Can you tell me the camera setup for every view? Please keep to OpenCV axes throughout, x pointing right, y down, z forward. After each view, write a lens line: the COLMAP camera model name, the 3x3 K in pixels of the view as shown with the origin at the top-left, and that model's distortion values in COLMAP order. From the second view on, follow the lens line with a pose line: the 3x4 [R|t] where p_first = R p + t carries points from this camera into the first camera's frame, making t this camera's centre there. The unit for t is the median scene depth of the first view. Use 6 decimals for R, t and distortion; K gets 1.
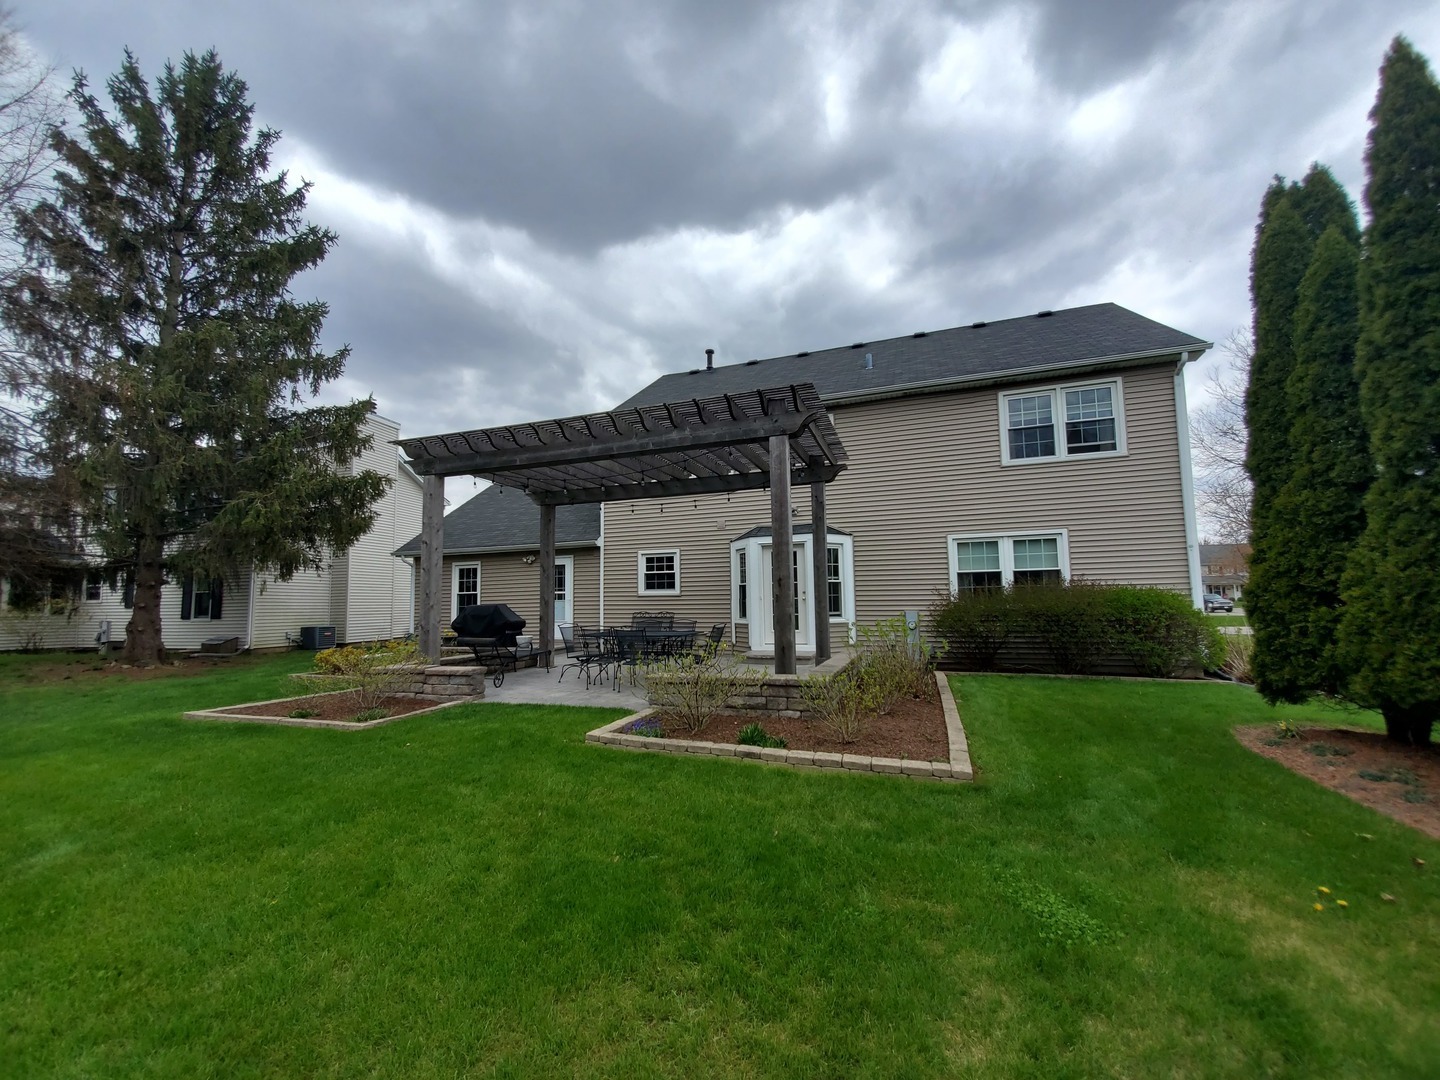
lens RADIAL K [[573.8, 0, 713.2], [0, 573.8, 549.7], [0, 0, 1]] dist [-0.004631, -0.000304]
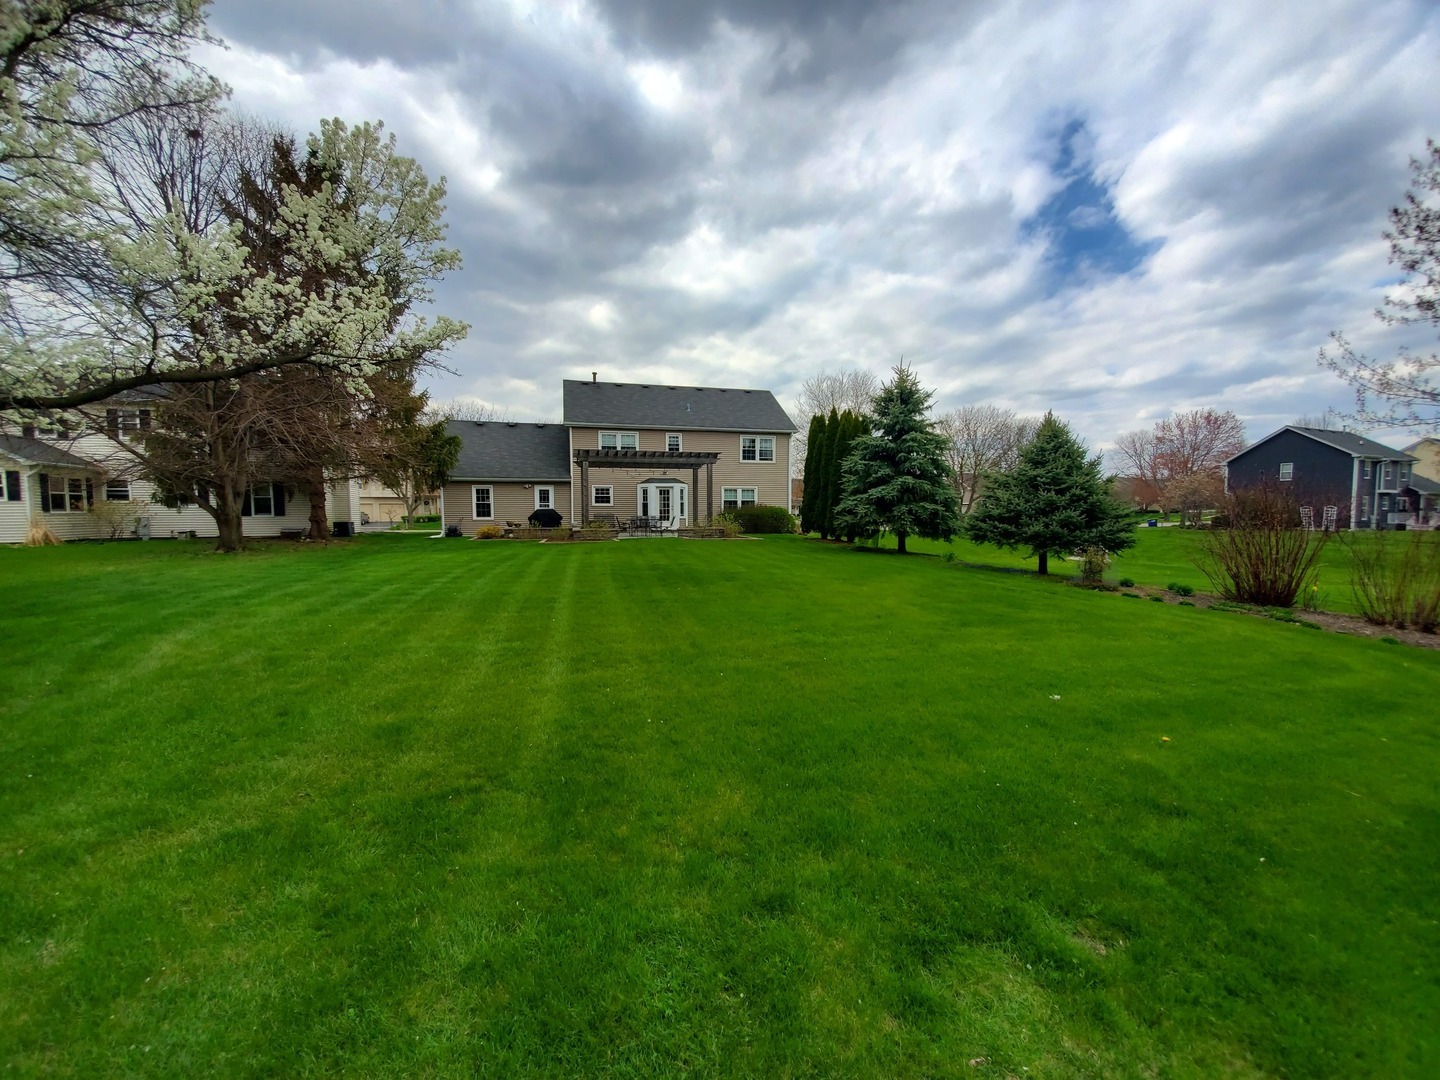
lens RADIAL K [[573.8, 0, 713.2], [0, 573.8, 549.7], [0, 0, 1]] dist [-0.004631, -0.000304]
pose [[0.823813, -0.023459, 0.566375, -1.138919], [-0.063470, 0.989043, 0.133286, -0.085825], [-0.563297, -0.145751, 0.813298, -1.201794]]
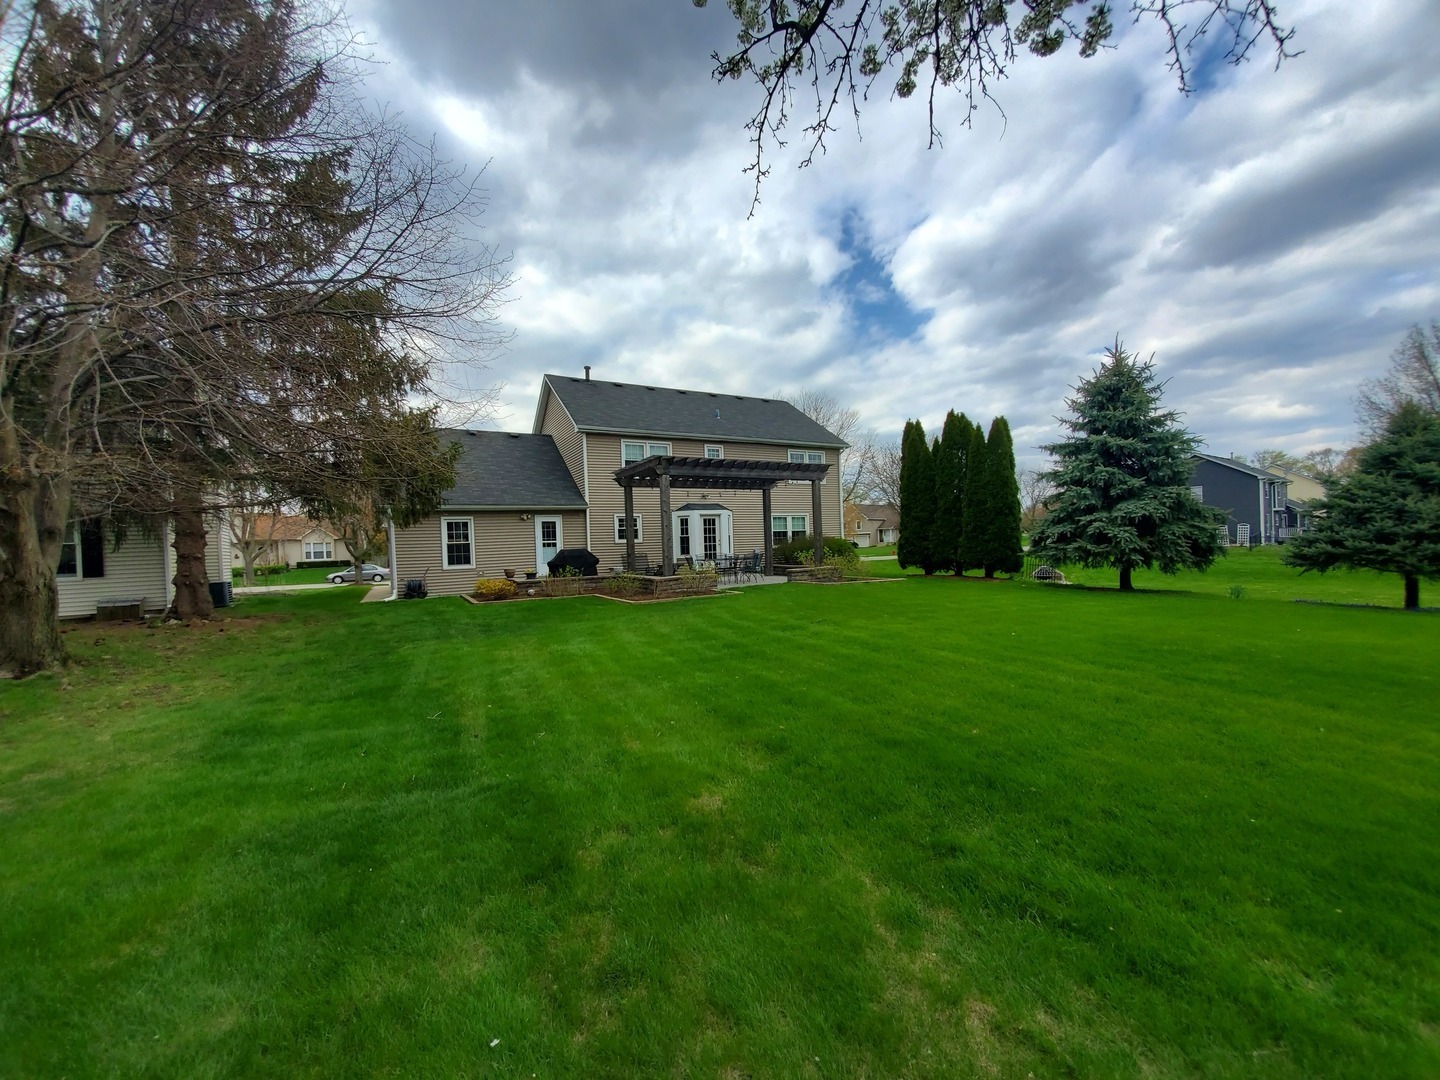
lens RADIAL K [[580.1, 0, 707.2], [0, 580.1, 540.1], [0, 0, 1]] dist [-0.000270, -0.000114]
pose [[0.659455, 0.000118, 0.751744, -1.314698], [-0.046845, 0.998063, 0.040936, -0.004172], [-0.750283, -0.062211, 0.658183, -0.236235]]
